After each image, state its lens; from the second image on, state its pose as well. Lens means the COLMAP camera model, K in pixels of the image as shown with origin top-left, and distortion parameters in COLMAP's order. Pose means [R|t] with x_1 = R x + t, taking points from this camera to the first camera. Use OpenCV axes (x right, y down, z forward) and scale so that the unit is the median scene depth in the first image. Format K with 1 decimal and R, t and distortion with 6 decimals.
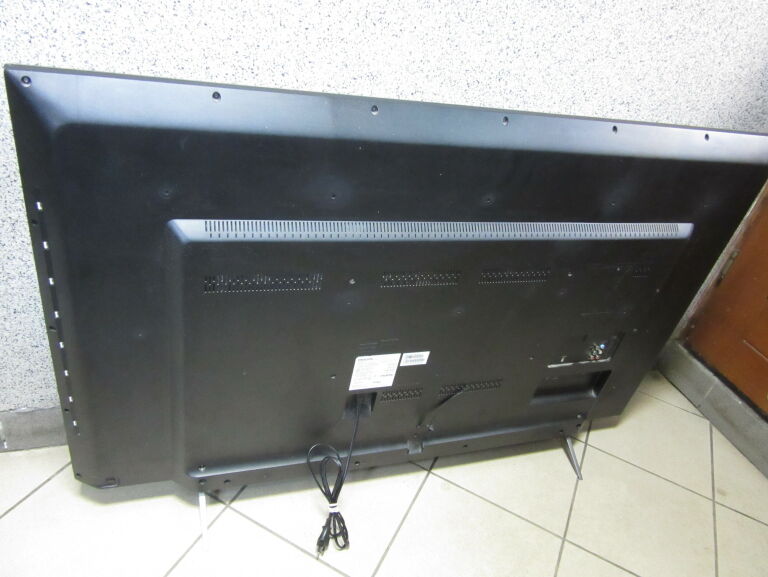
lens RADIAL K [[569.9, 0, 393.1], [0, 569.9, 287.4], [0, 0, 1]] dist [-0.026353, 0.000971]
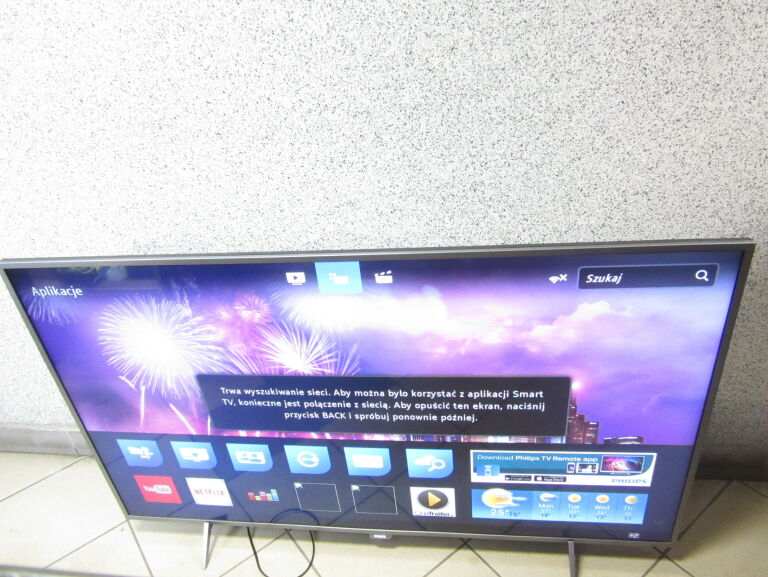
lens RADIAL K [[569.9, 0, 393.1], [0, 569.9, 287.4], [0, 0, 1]] dist [-0.026353, 0.000971]
pose [[0.856930, 0.018270, -0.515109, 0.626311], [-0.035413, 0.999097, -0.023476, -0.157930], [0.514215, 0.038359, 0.856803, 0.013404]]
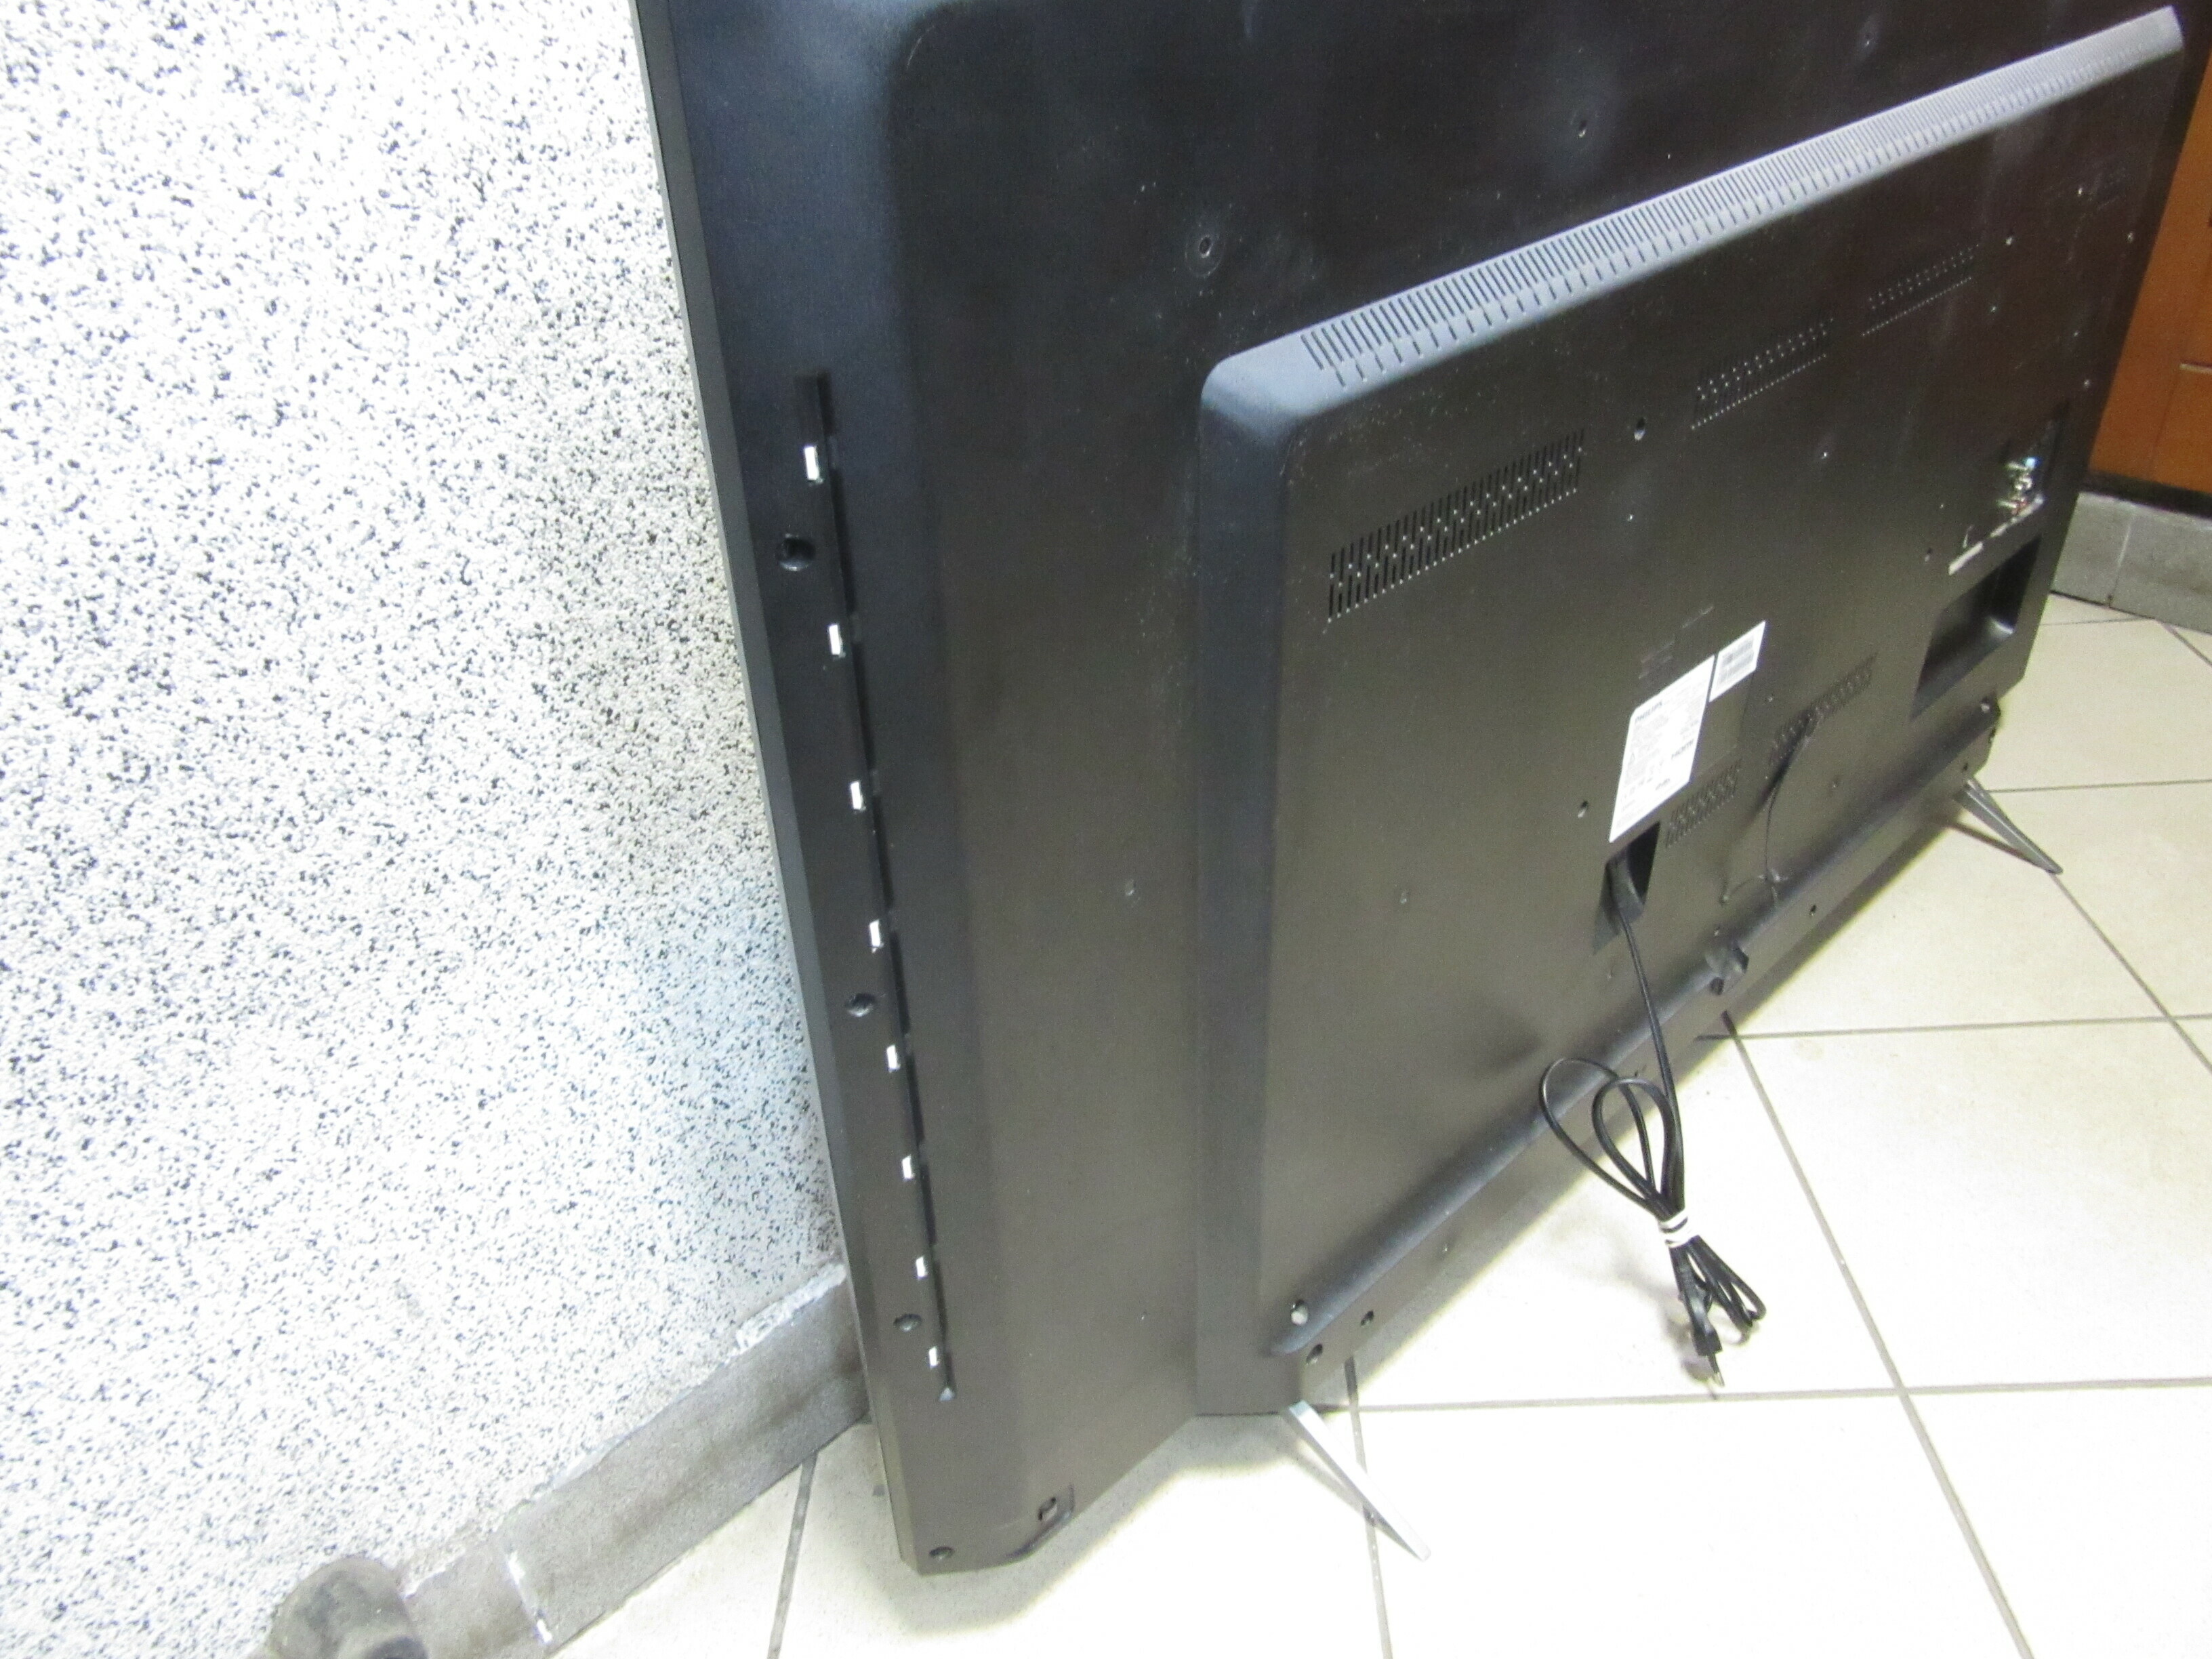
lens RADIAL K [[1650.3, 0, 1106.0], [0, 1650.3, 829.5], [0, 0, 1]] dist [-0.008535, -0.001693]
pose [[0.878969, -0.426414, 0.213504, -0.515605], [0.421455, 0.904097, 0.070604, -0.000936], [-0.223134, 0.027924, 0.974388, 0.209178]]
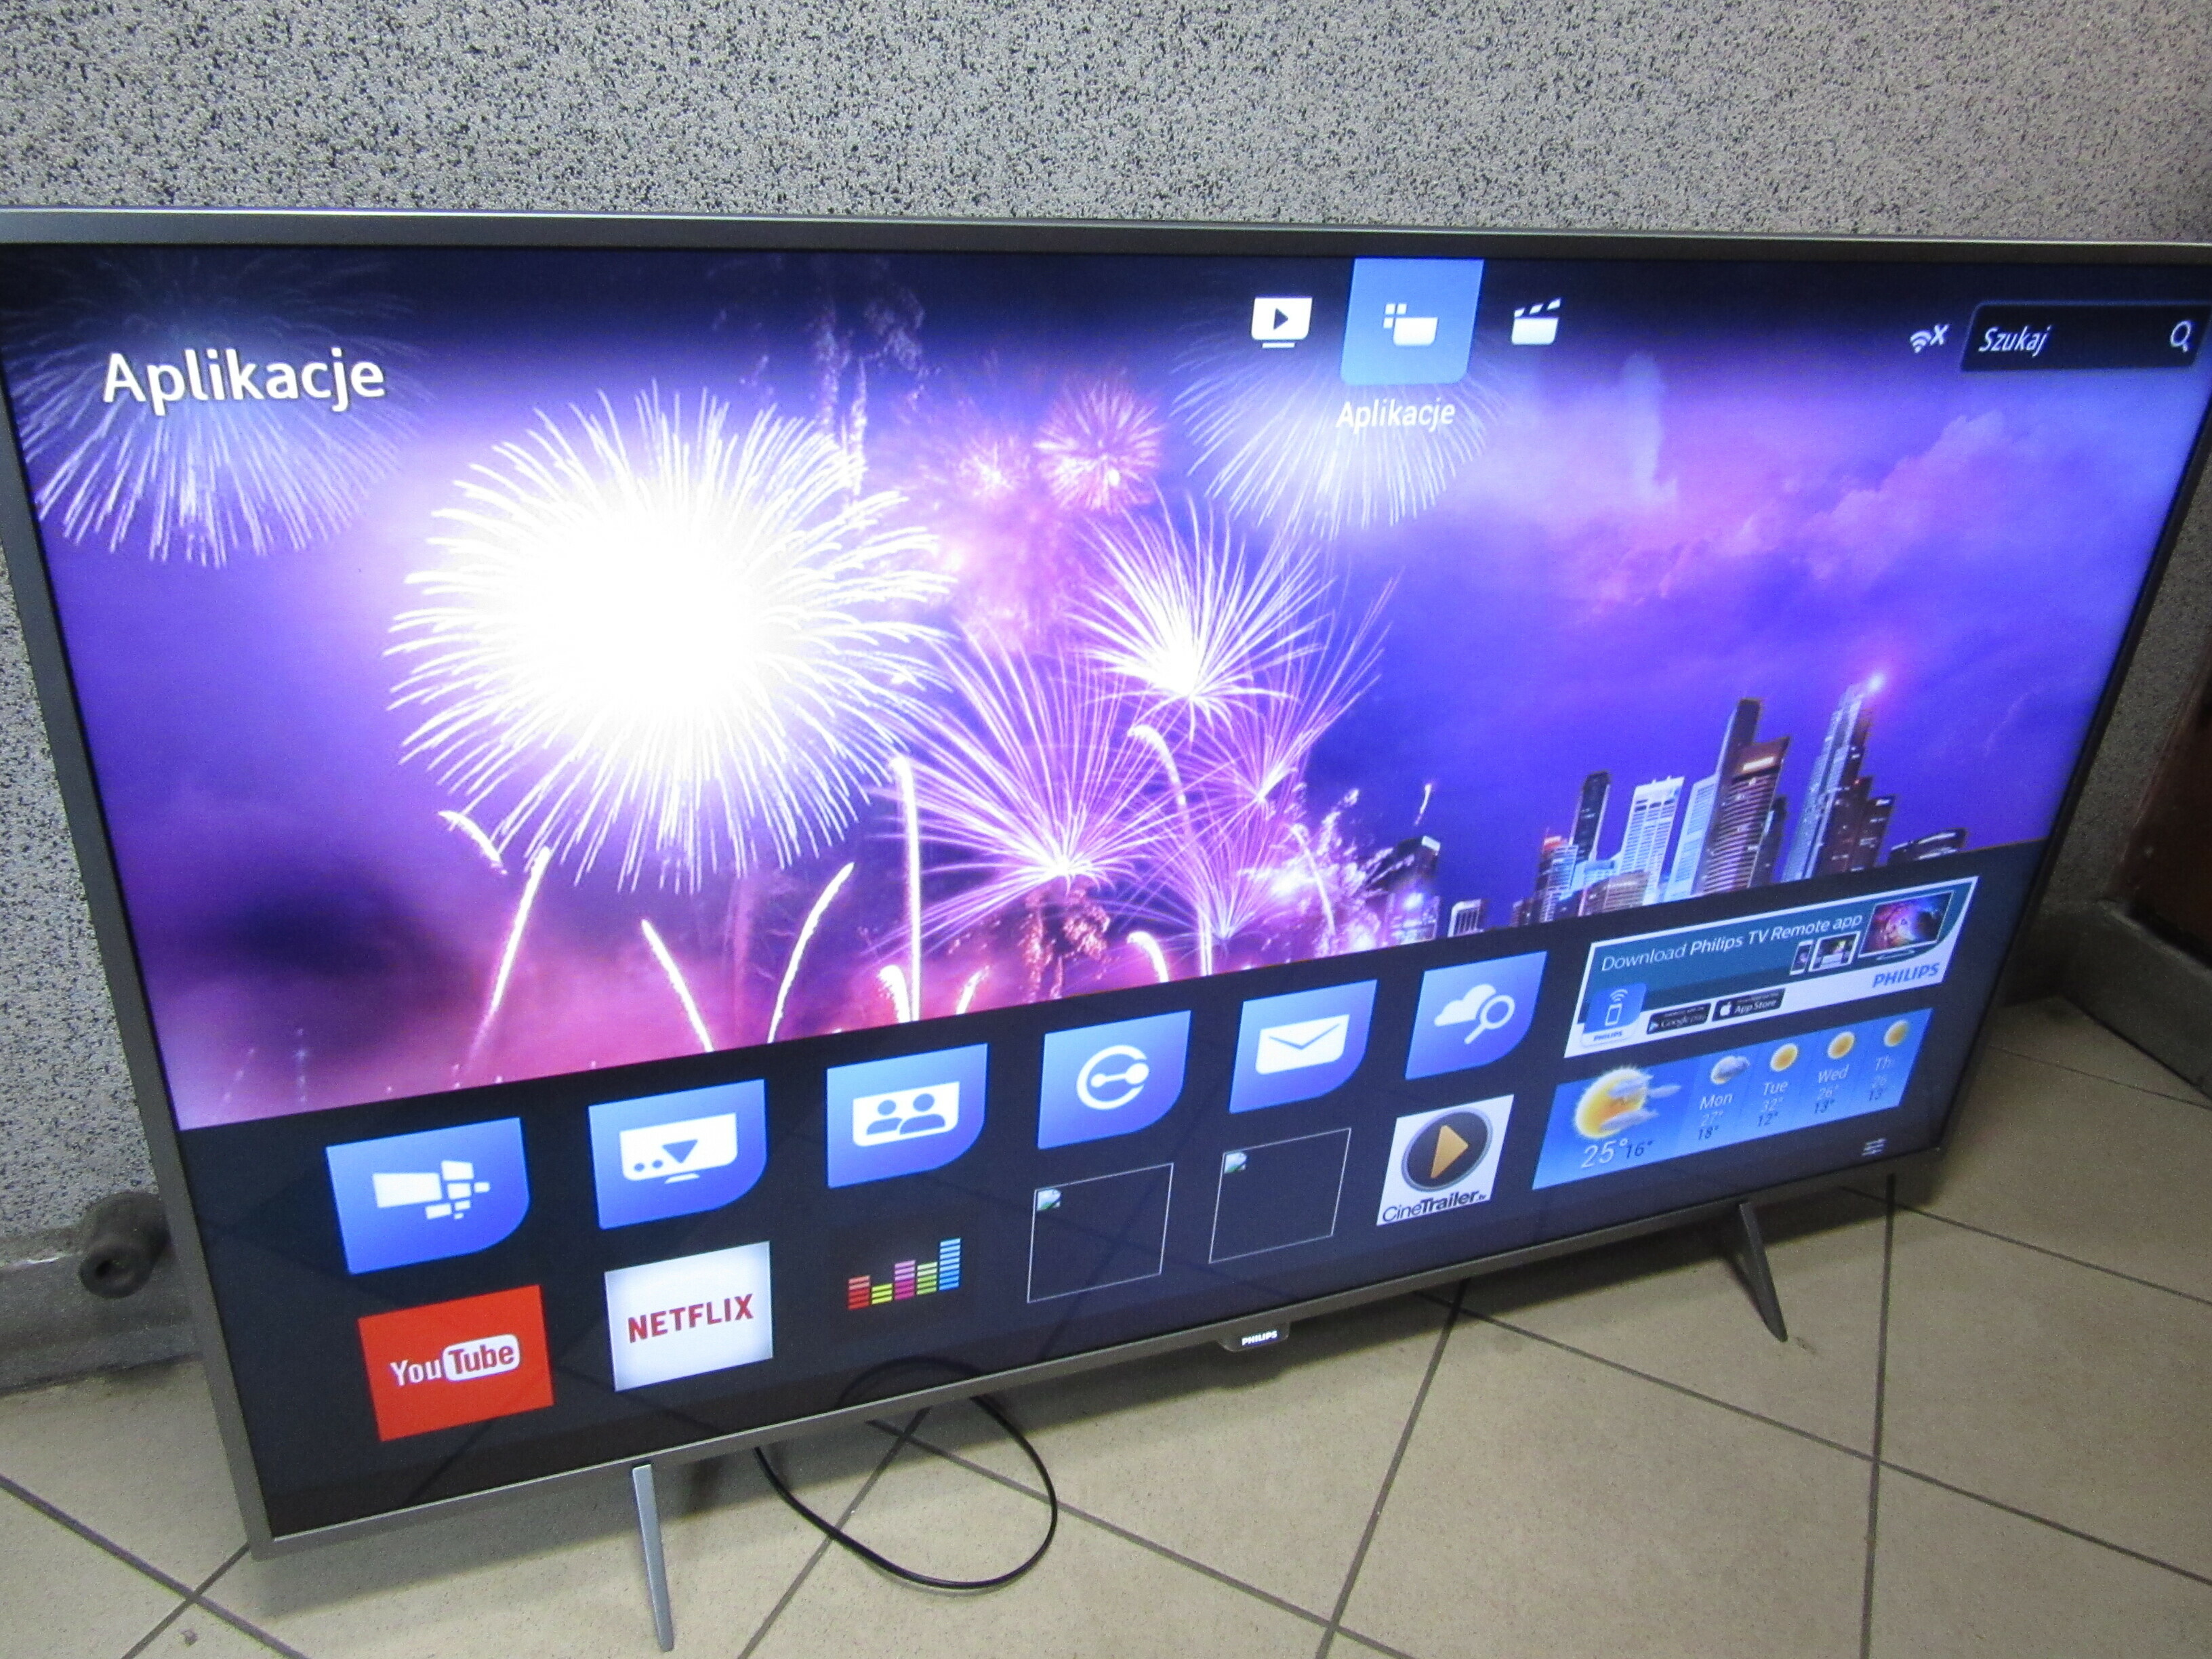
lens RADIAL K [[1641.6, 0, 1132.2], [0, 1641.6, 826.3], [0, 0, 1]] dist [-0.026353, 0.000971]
pose [[0.993979, -0.102521, -0.038664, -0.081617], [0.099462, 0.992275, -0.074140, 0.110340], [0.045966, 0.069848, 0.996498, -0.035264]]
